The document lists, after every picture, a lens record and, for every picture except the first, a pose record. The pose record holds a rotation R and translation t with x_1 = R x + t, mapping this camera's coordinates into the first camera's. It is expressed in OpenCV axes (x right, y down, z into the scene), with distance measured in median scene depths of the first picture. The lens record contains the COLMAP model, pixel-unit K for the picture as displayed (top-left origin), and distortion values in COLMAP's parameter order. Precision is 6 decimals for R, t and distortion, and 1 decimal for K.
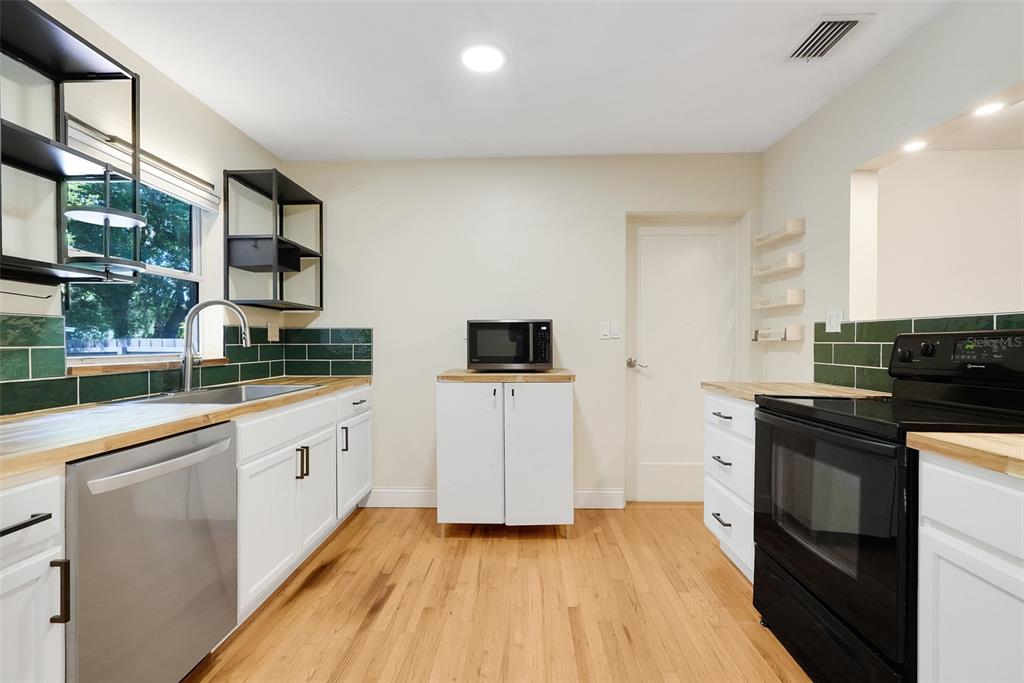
lens RADIAL K [[452.9, 0, 508.2], [0, 452.9, 344.2], [0, 0, 1]] dist [-0.016646, 0.001509]
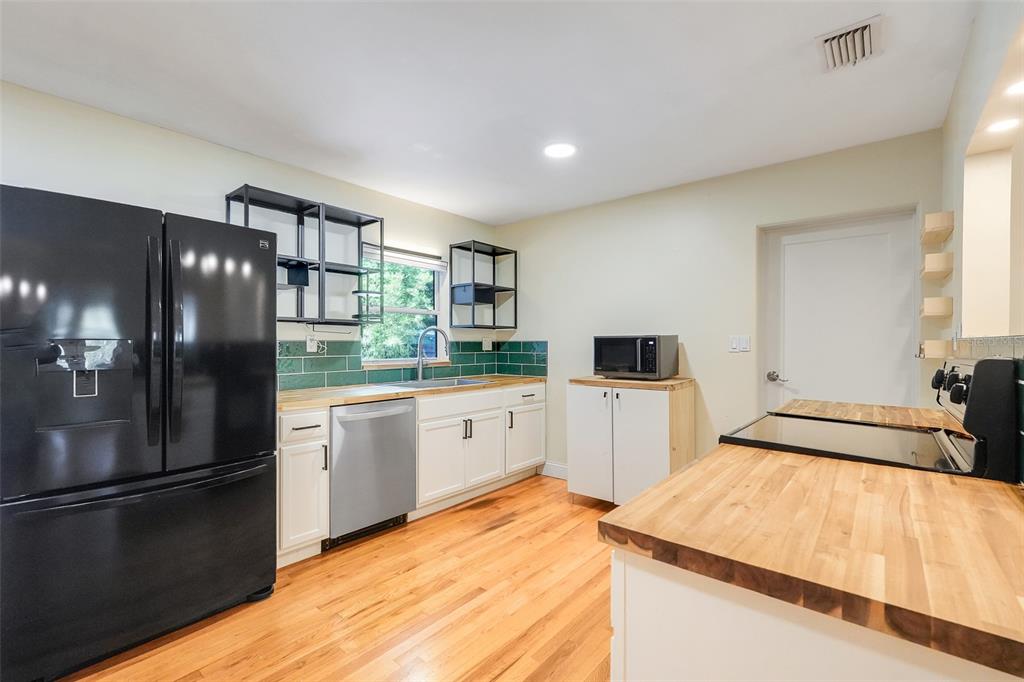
lens RADIAL K [[452.9, 0, 519.0], [0, 452.9, 342.5], [0, 0, 1]] dist [-0.016646, 0.001509]
pose [[0.795344, 0.001996, -0.606156, 0.518284], [-0.005064, 0.999982, -0.003351, -0.031221], [0.606138, 0.005735, 0.795339, -0.130424]]
